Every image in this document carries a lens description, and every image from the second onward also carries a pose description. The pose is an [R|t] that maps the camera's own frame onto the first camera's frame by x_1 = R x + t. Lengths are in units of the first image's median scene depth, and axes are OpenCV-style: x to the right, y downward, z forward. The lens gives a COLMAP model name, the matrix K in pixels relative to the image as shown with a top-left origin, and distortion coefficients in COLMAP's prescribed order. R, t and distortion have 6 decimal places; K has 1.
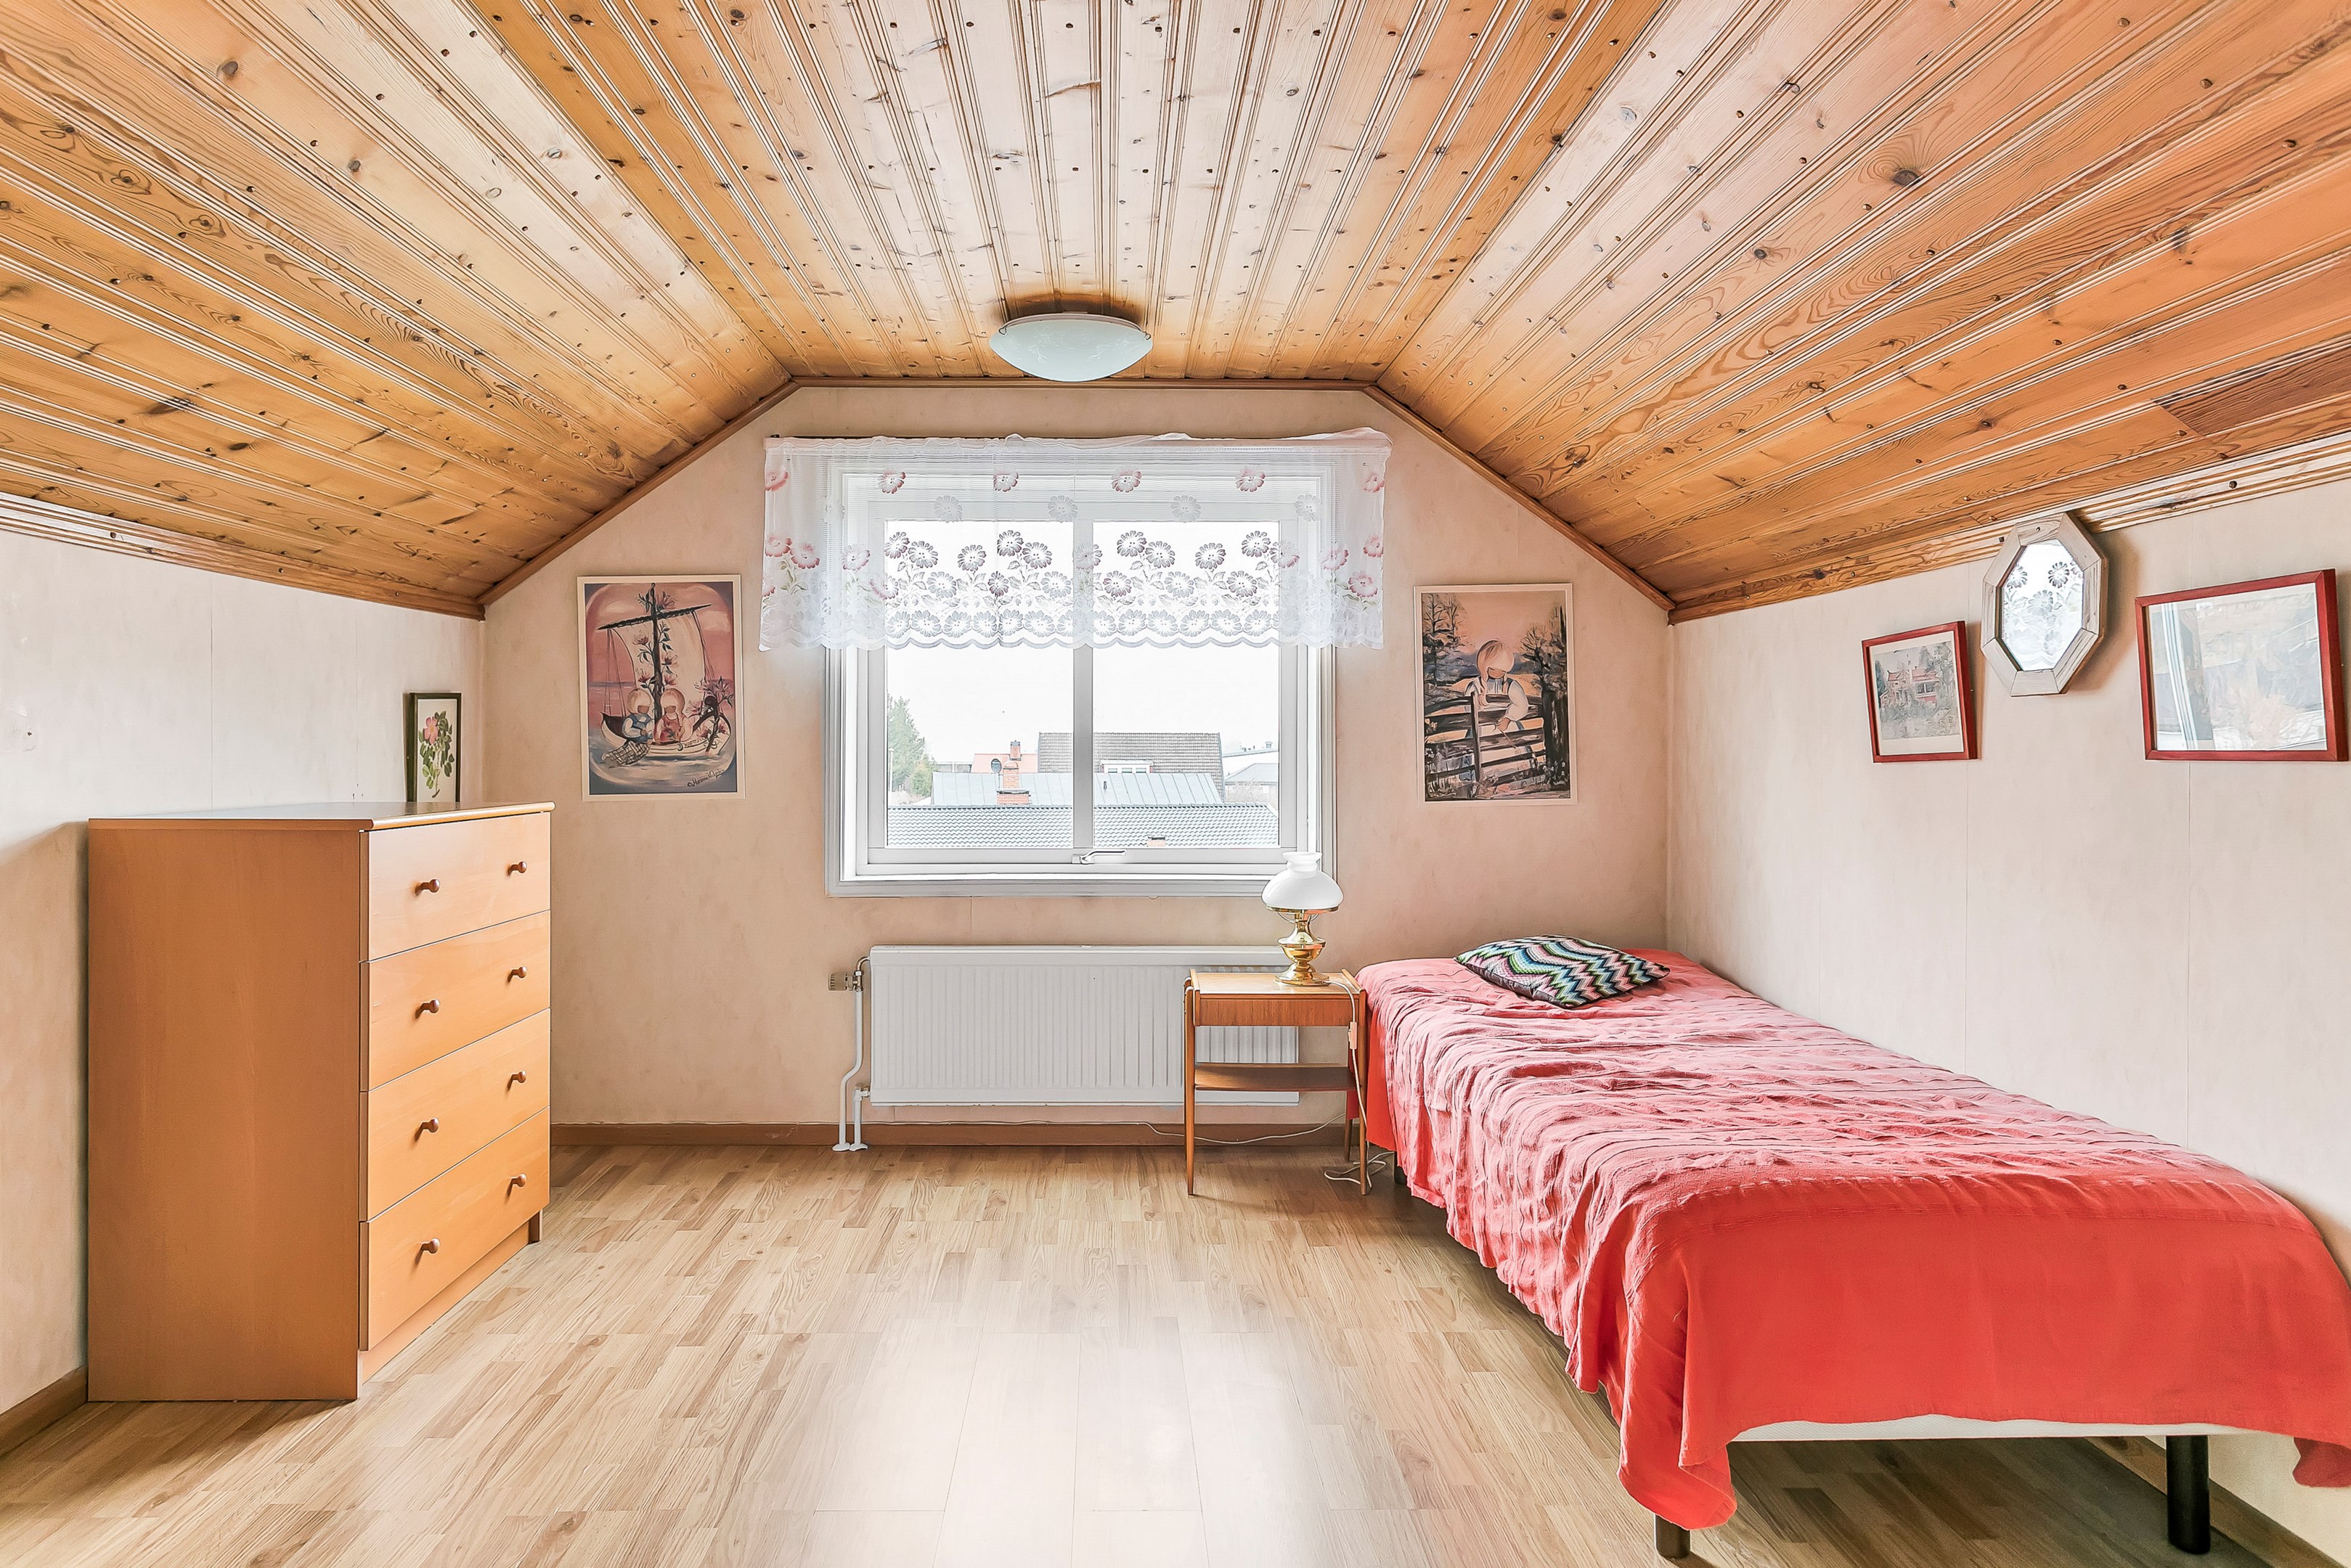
lens RADIAL K [[1419.0, 0, 1171.9], [0, 1419.0, 782.9], [0, 0, 1]] dist [-0.004947, -0.000545]
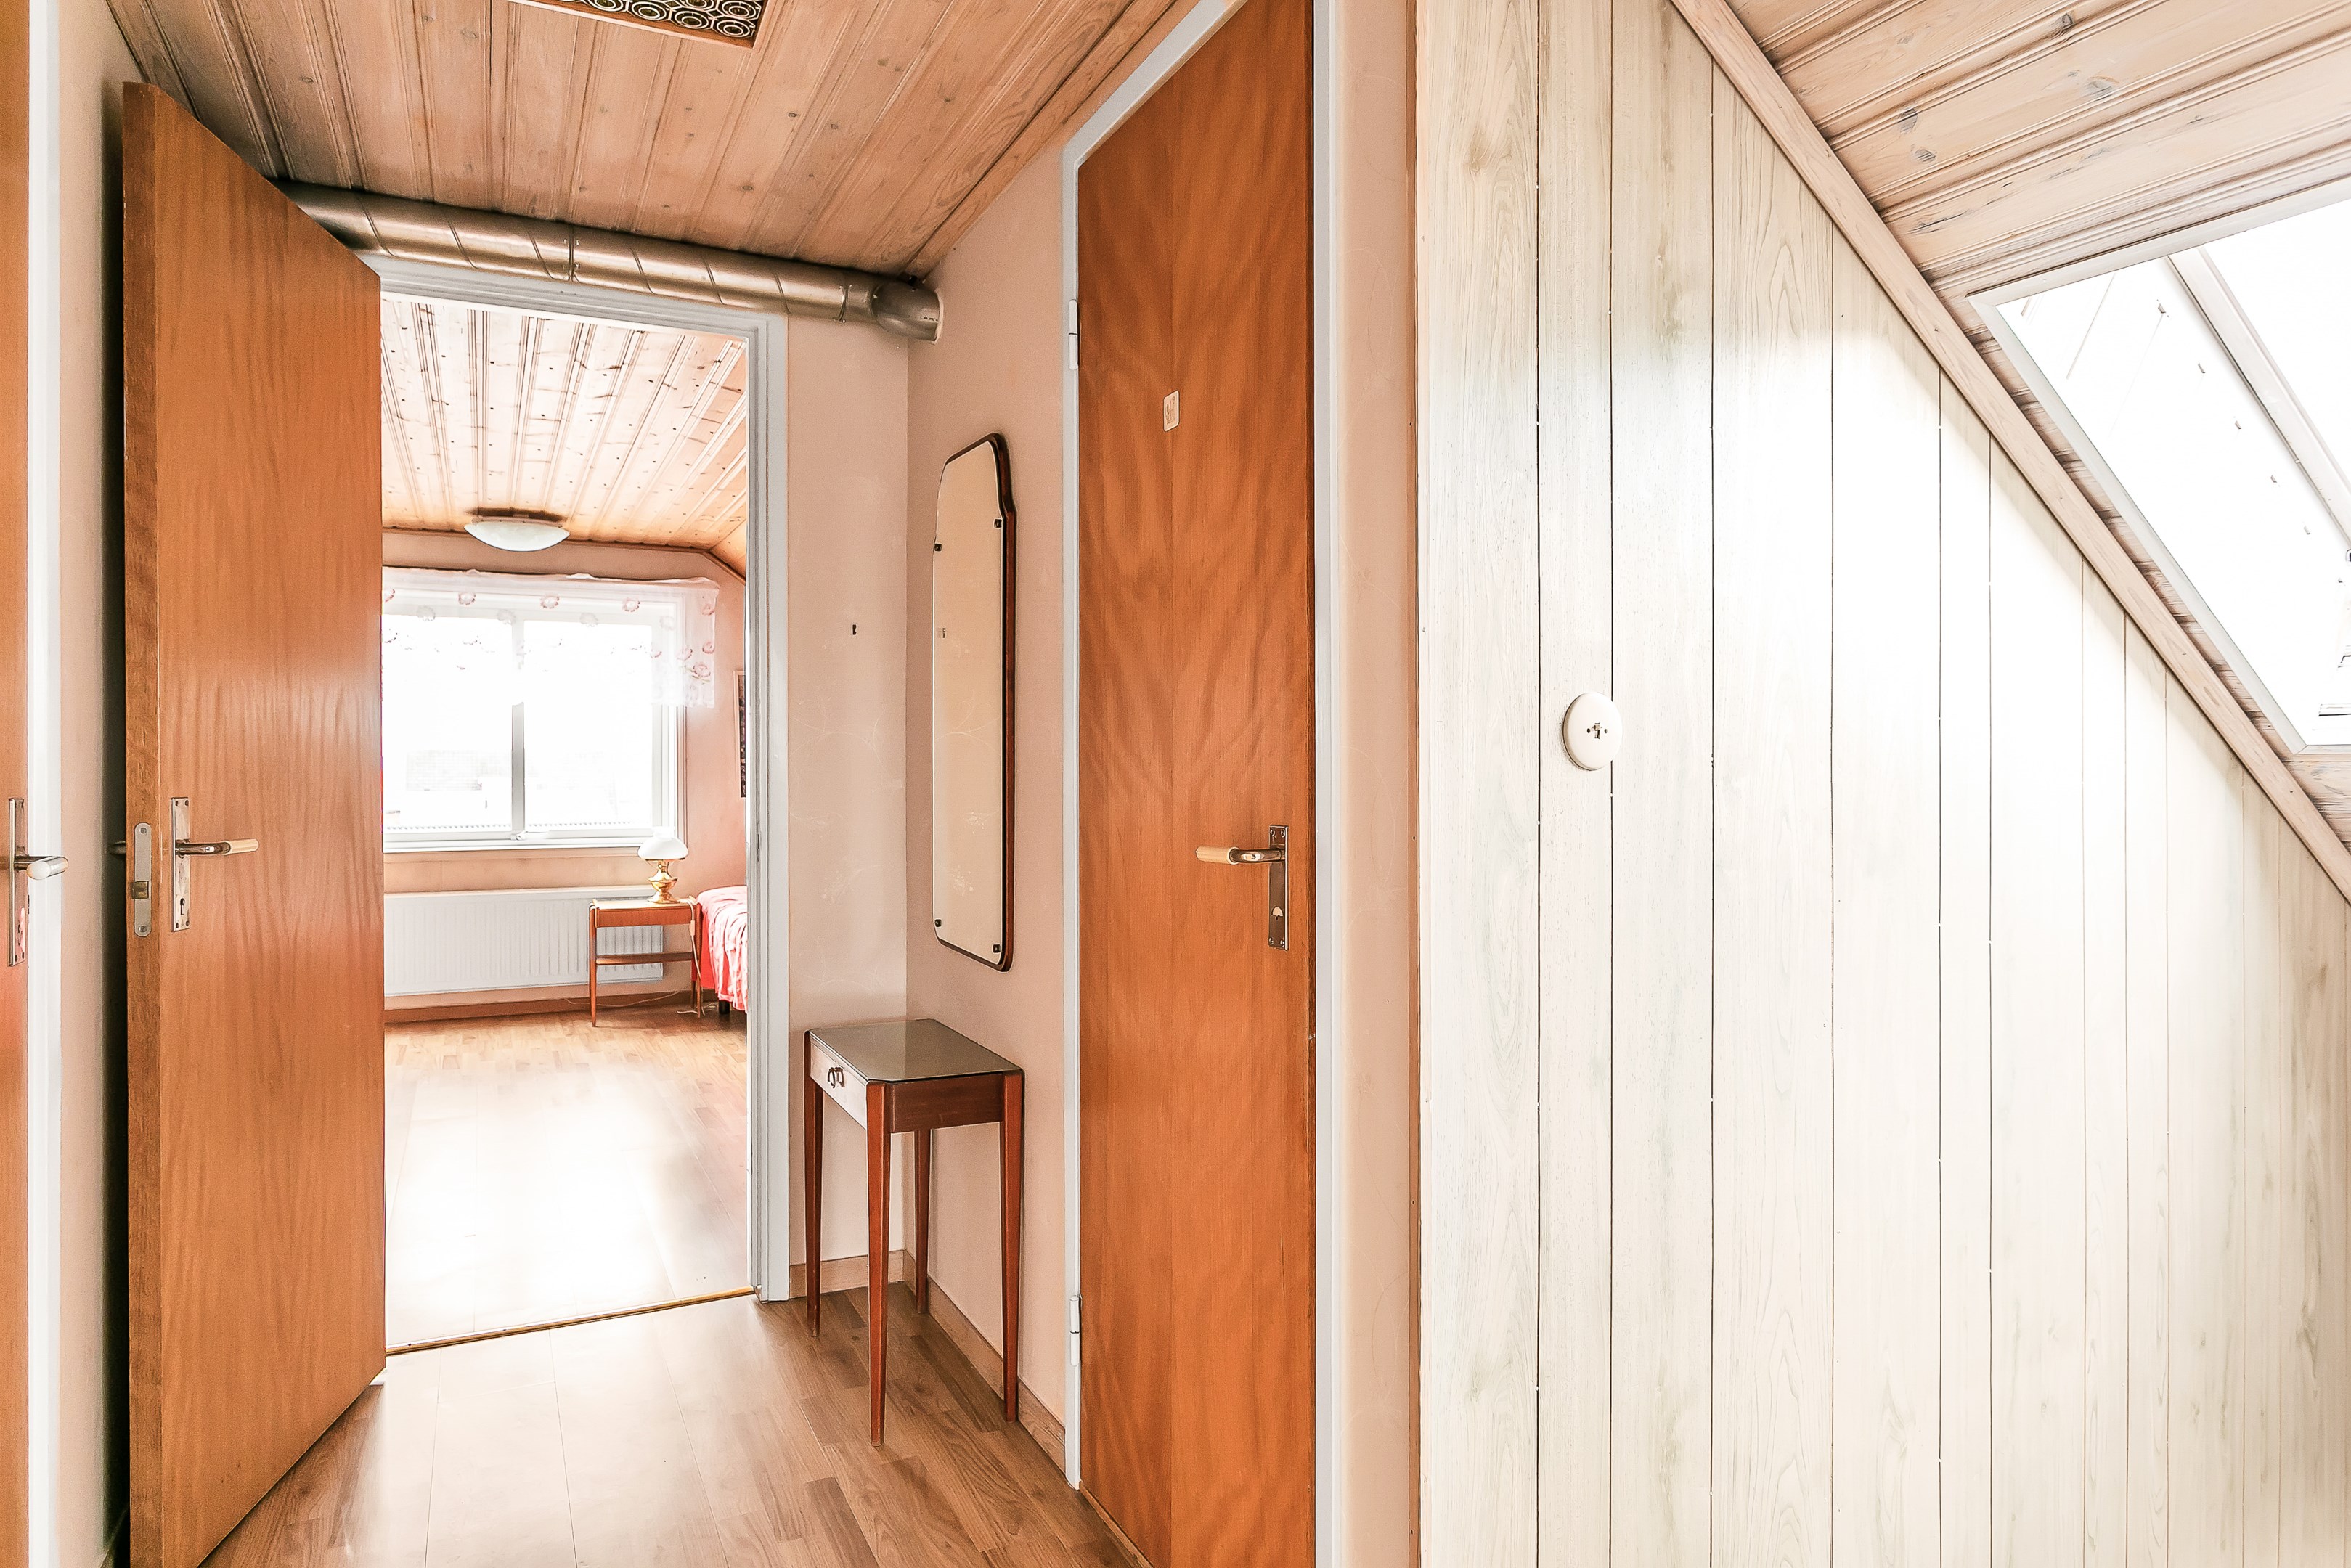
lens RADIAL K [[1419.0, 0, 1173.9], [0, 1419.0, 787.3], [0, 0, 1]] dist [-0.004947, -0.000545]
pose [[0.915036, -0.002098, 0.403367, -0.035249], [-0.000838, 0.999974, 0.007103, -0.011728], [-0.403371, -0.006838, 0.915011, -0.818084]]
